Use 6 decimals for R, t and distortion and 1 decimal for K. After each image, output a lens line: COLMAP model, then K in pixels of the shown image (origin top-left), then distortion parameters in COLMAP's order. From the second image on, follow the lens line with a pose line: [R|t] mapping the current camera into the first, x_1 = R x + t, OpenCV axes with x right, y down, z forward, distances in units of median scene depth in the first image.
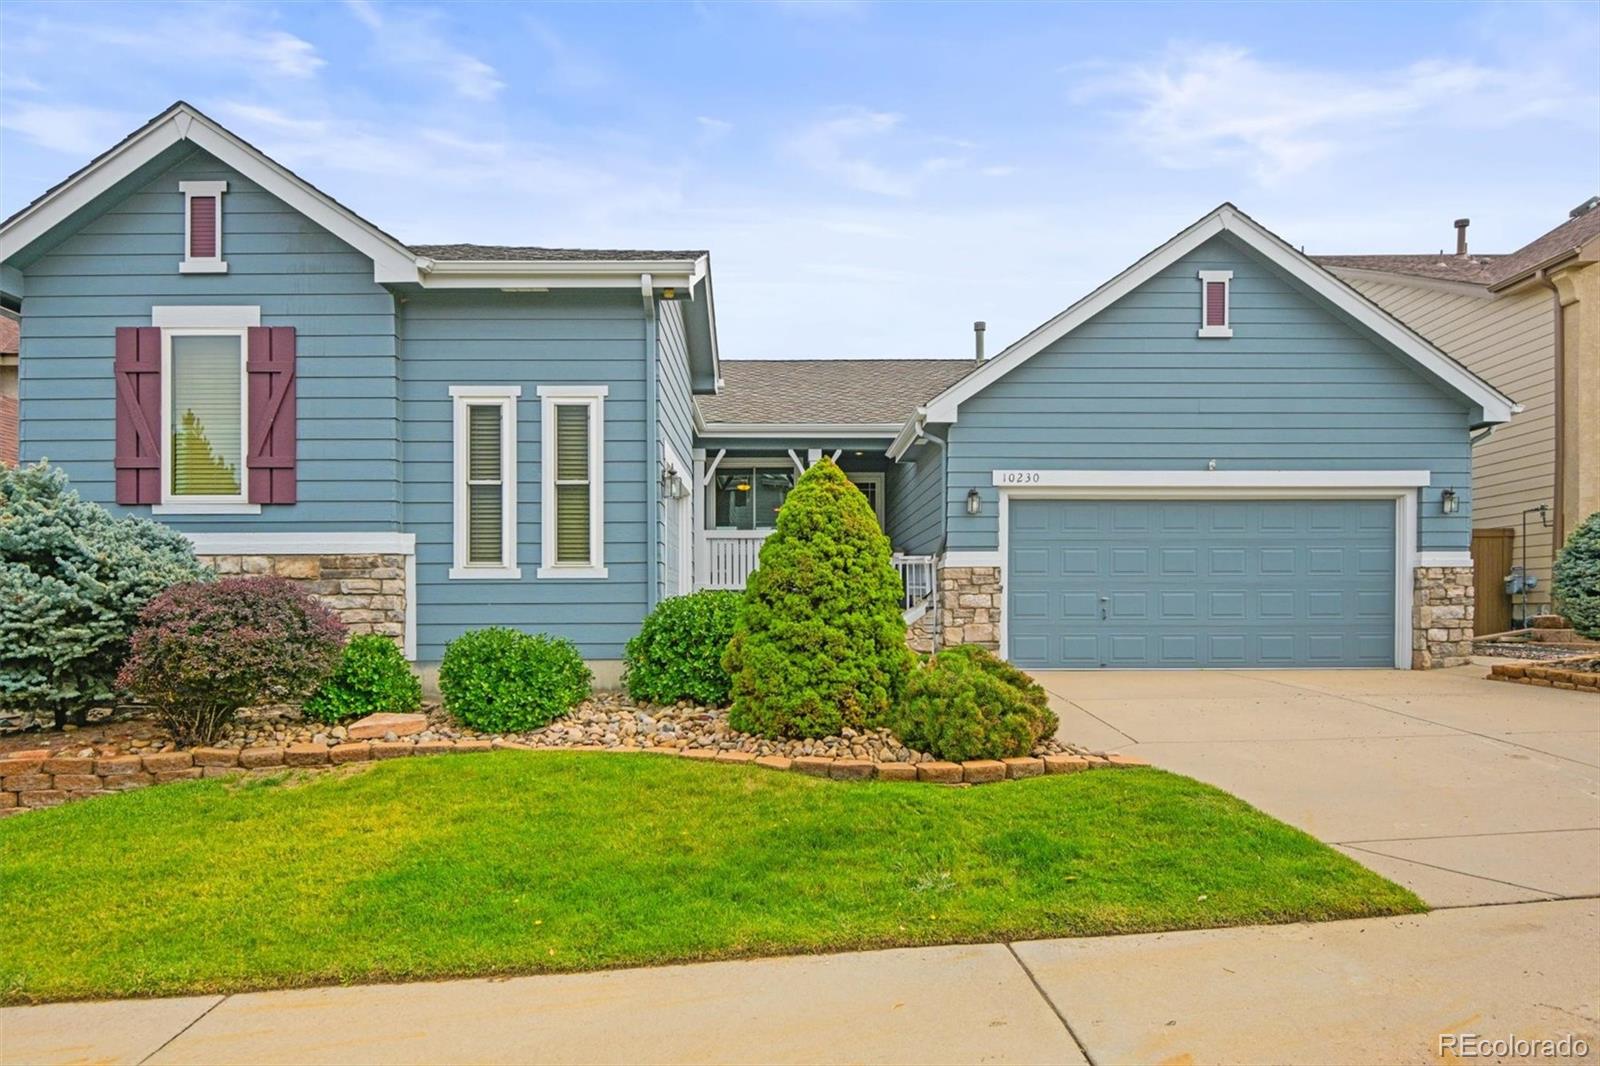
lens RADIAL K [[972.1, 0, 778.5], [0, 972.1, 632.2], [0, 0, 1]] dist [-0.007651, -0.003844]
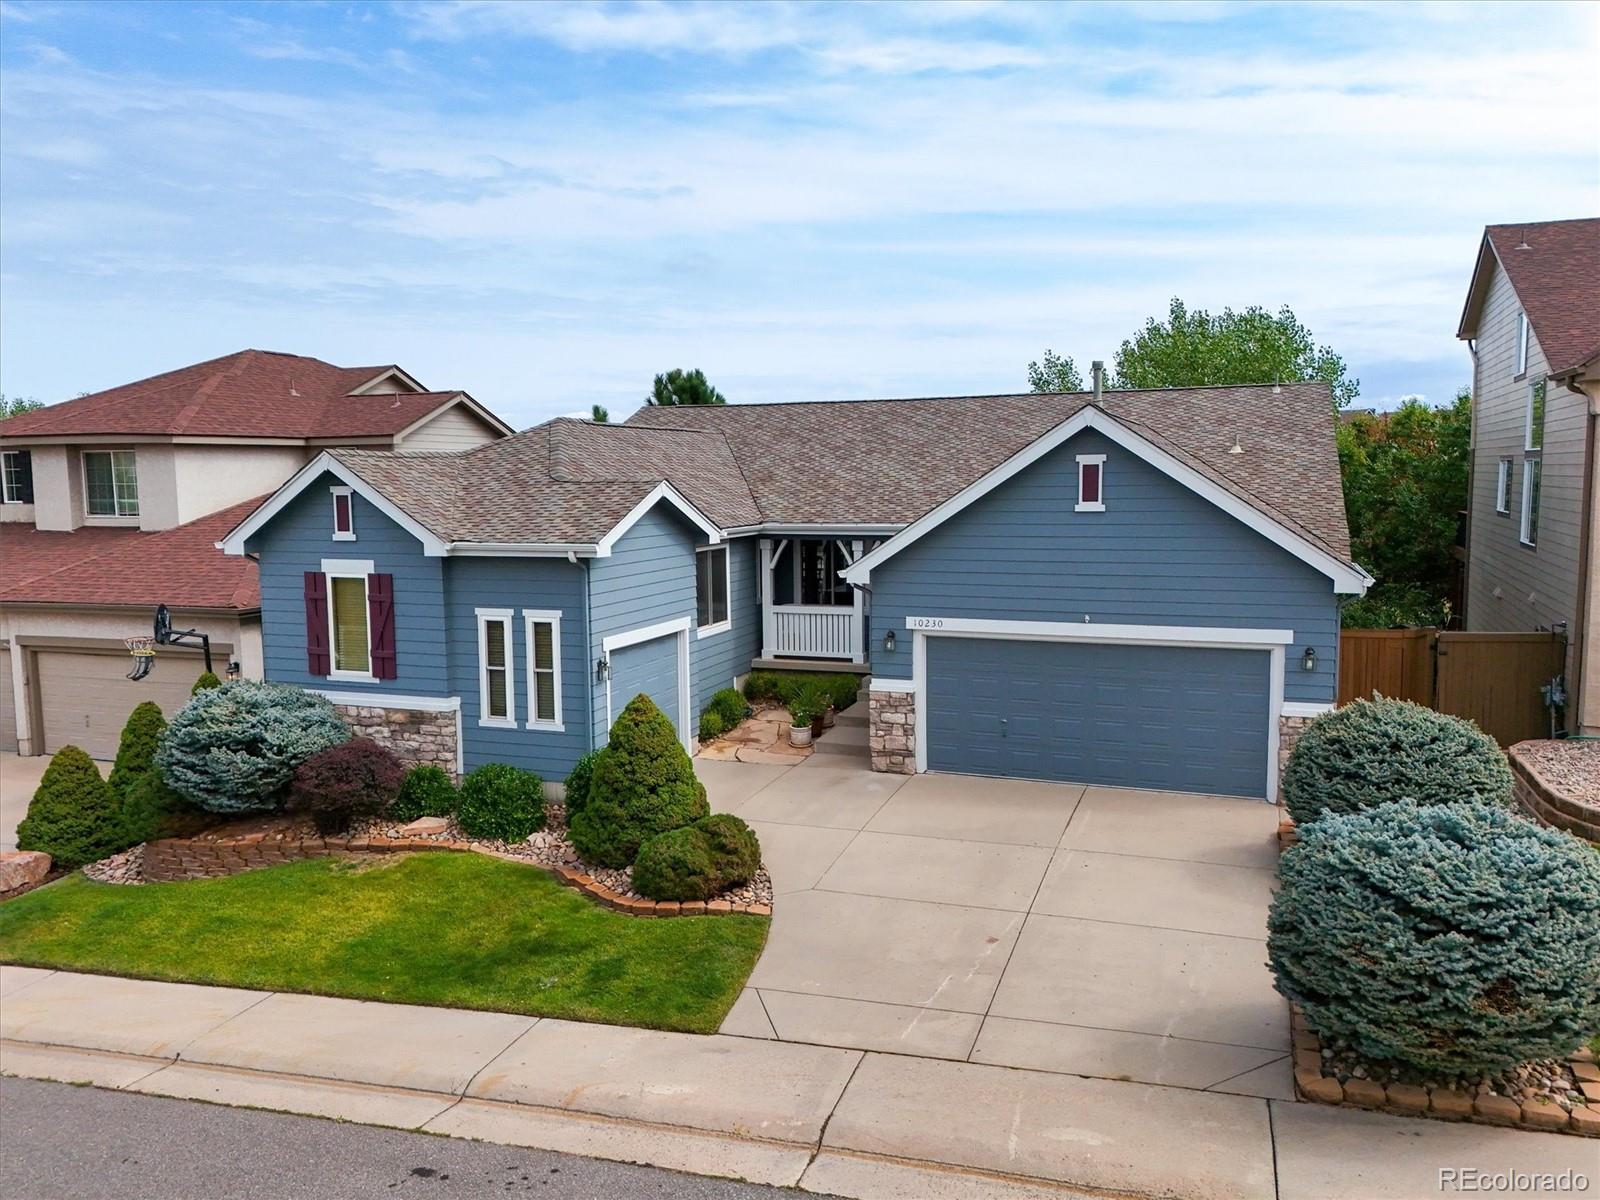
lens RADIAL K [[1187.1, 0, 784.6], [0, 1187.1, 601.9], [0, 0, 1]] dist [0.048443, -0.010594]
pose [[0.932282, 0.030709, -0.360428, 0.865150], [0.002639, 0.995786, 0.091670, -0.452048], [0.361724, -0.086413, 0.928272, -0.656691]]
